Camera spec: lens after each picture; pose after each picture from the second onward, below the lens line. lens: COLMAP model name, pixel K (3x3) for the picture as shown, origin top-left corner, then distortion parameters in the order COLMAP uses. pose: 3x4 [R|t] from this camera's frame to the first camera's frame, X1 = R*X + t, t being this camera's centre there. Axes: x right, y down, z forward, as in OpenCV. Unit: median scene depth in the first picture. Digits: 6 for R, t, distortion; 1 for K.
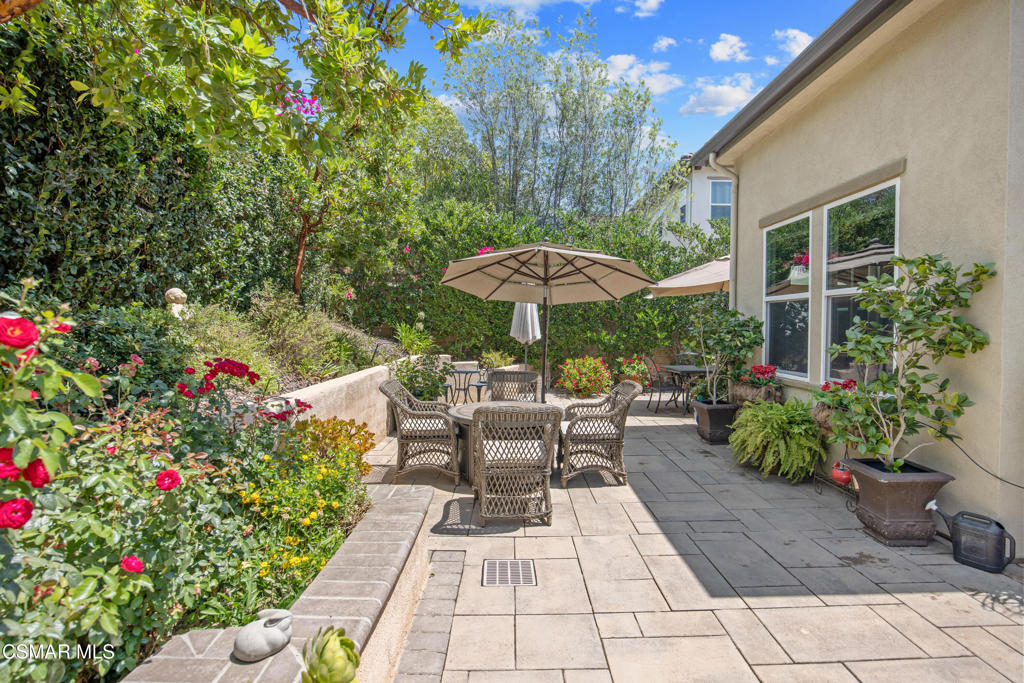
lens RADIAL K [[491.6, 0, 515.3], [0, 491.6, 338.7], [0, 0, 1]] dist [-0.013622, 0.000490]
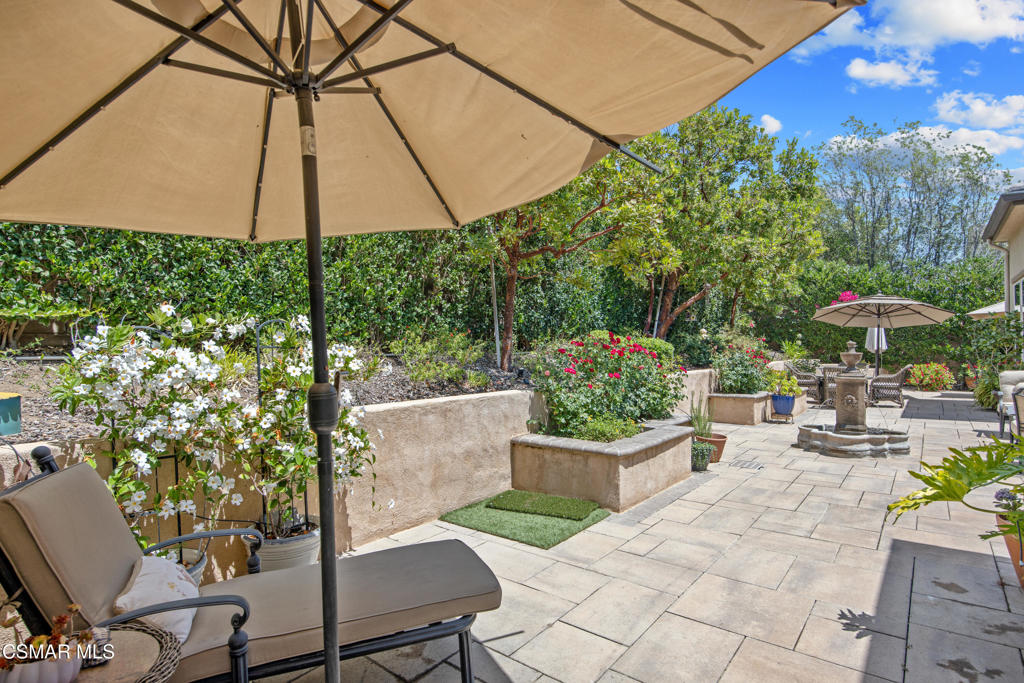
lens RADIAL K [[523.0, 0, 512.0], [0, 523.0, 341.5], [0, 0, 1]] dist [-0.003614, -0.000258]
pose [[0.777230, -0.014467, -0.629050, 0.215542], [-0.008591, 0.999399, -0.033598, 0.050635], [0.629158, 0.031517, 0.776639, -1.298272]]
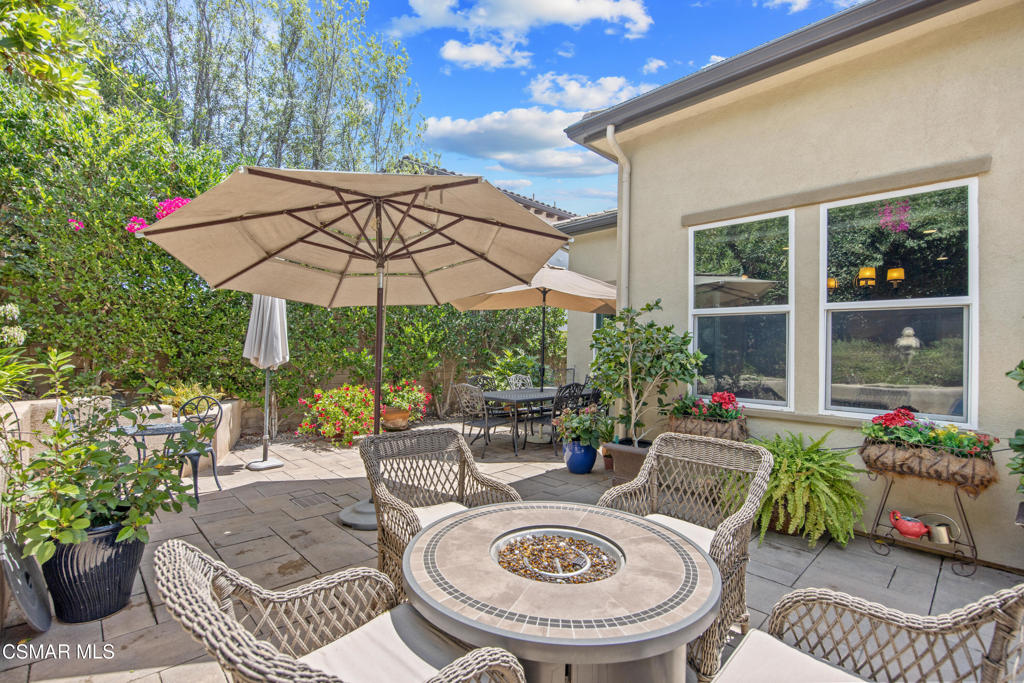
lens RADIAL K [[467.3, 0, 512.0], [0, 467.3, 341.5], [0, 0, 1]] dist [-0.015707, 0.000196]
pose [[0.725048, 0.019946, 0.688410, -0.199357], [0.003177, 0.999473, -0.032306, -0.004856], [-0.688691, 0.025611, 0.724602, 0.503148]]
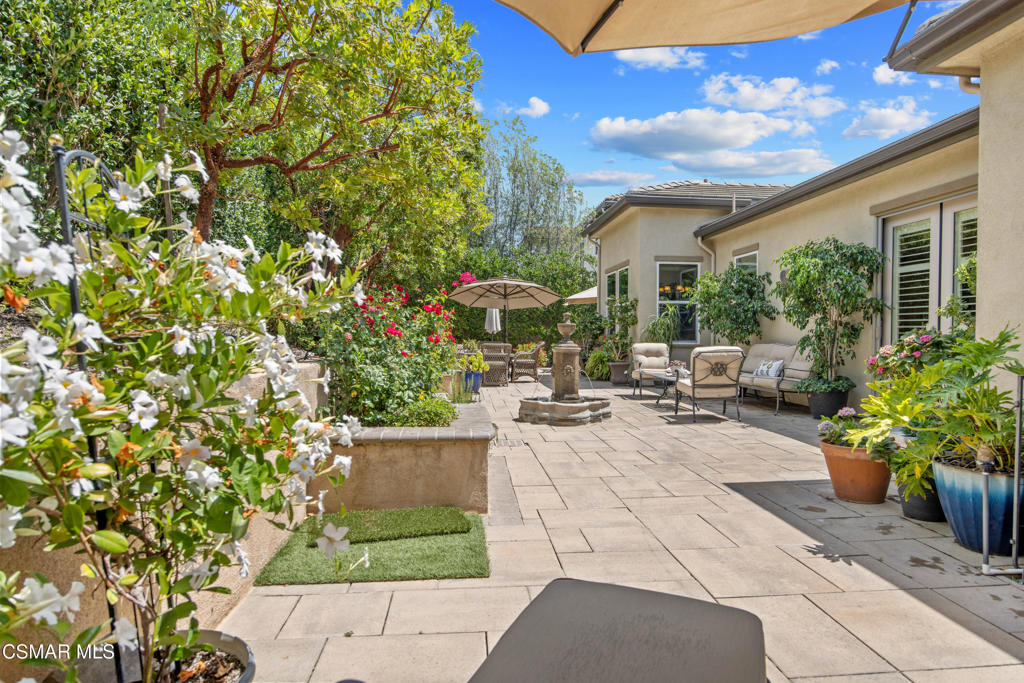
lens RADIAL K [[613.3, 0, 508.1], [0, 613.3, 338.4], [0, 0, 1]] dist [-0.001289, 0.000272]
pose [[0.997406, -0.002522, 0.071939, -0.092616], [0.003910, 0.999809, -0.019157, 0.082836], [-0.071877, 0.019388, 0.997225, -1.290561]]
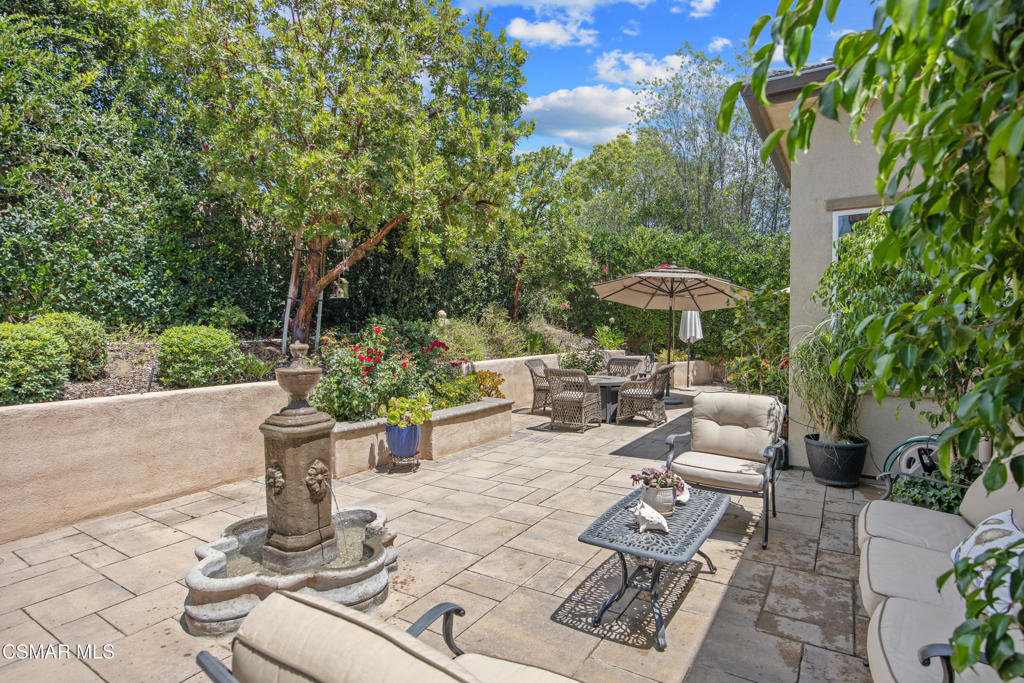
lens RADIAL K [[523.0, 0, 512.0], [0, 523.0, 341.5], [0, 0, 1]] dist [-0.003614, -0.000258]
pose [[0.840391, 0.009040, -0.541905, 0.467075], [-0.009606, 0.999952, 0.001784, 0.011754], [0.541895, 0.003707, 0.840438, -0.427700]]
